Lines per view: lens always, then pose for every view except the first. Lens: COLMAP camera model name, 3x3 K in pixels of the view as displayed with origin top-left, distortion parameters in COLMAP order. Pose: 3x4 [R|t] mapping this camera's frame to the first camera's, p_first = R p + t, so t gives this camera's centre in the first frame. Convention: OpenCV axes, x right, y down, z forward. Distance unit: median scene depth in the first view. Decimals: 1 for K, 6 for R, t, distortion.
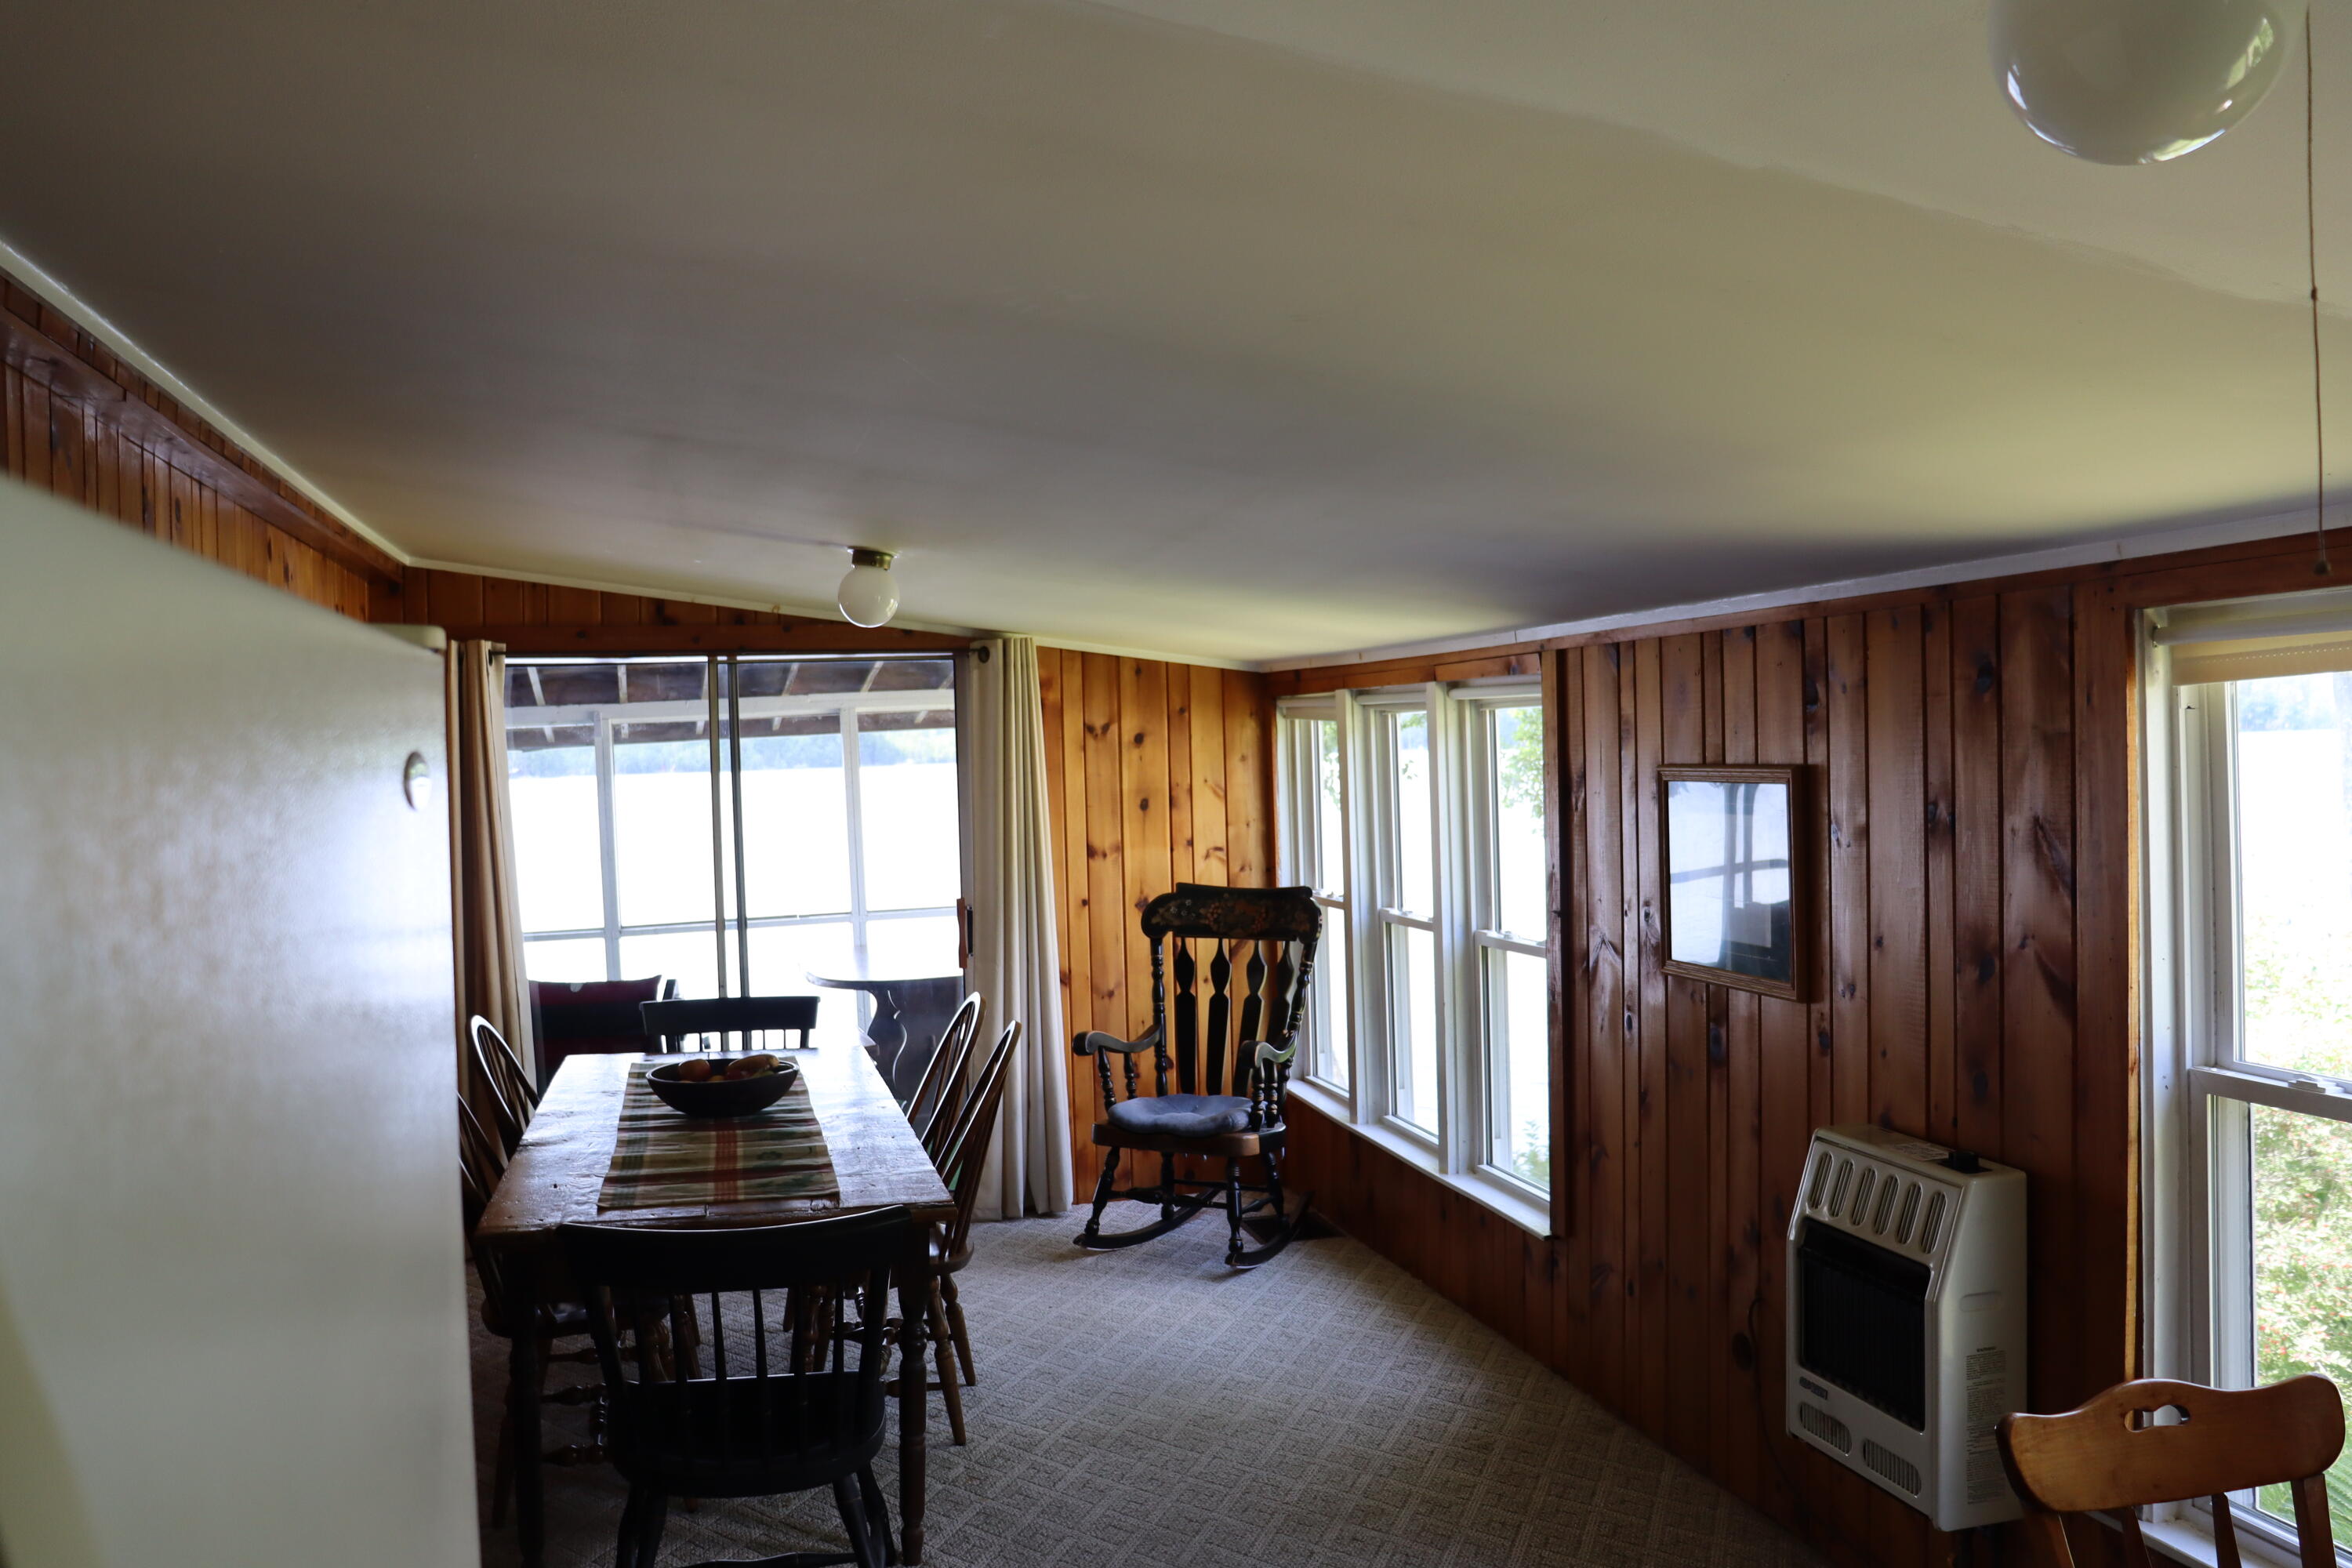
lens RADIAL K [[1961.0, 0, 1170.7], [0, 1961.0, 785.9], [0, 0, 1]] dist [-0.173506, 0.156022]
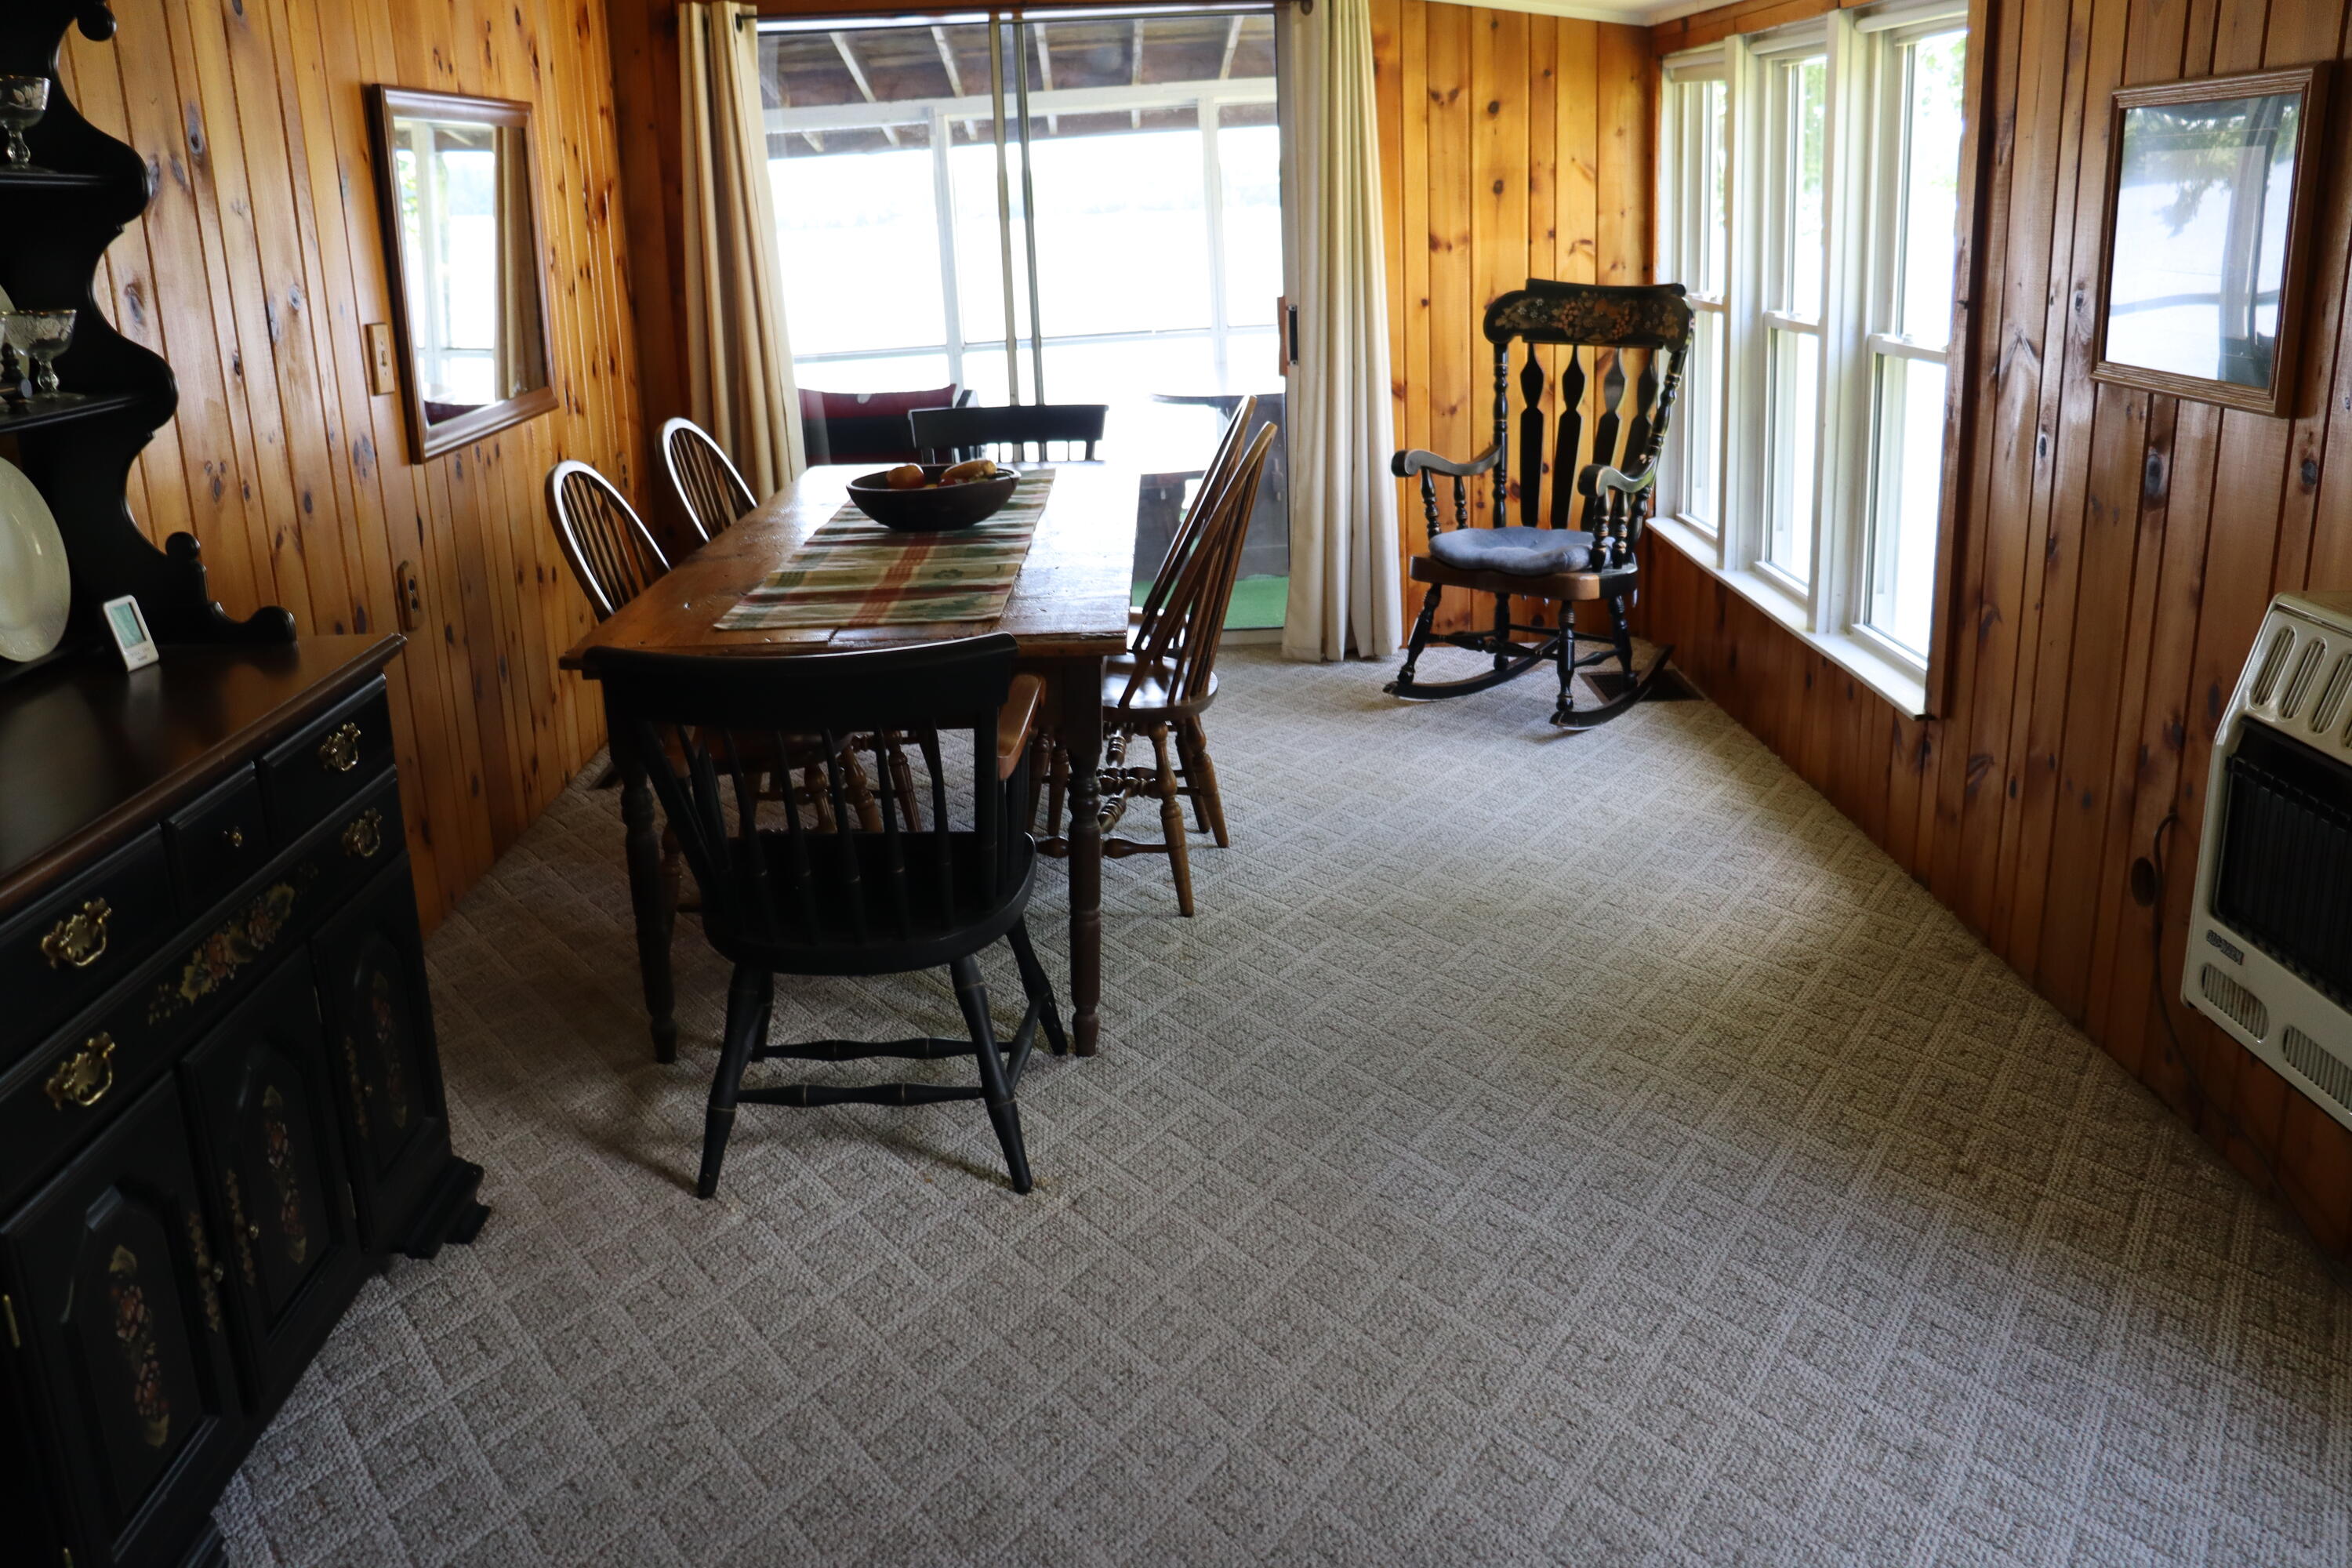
lens RADIAL K [[1961.0, 0, 1166.6], [0, 1961.0, 791.7], [0, 0, 1]] dist [-0.173506, 0.156022]
pose [[0.972381, 0.058886, -0.225850, 0.063794], [0.007080, 0.959763, 0.280723, 0.033176], [0.233293, -0.274569, 0.932838, 0.153489]]
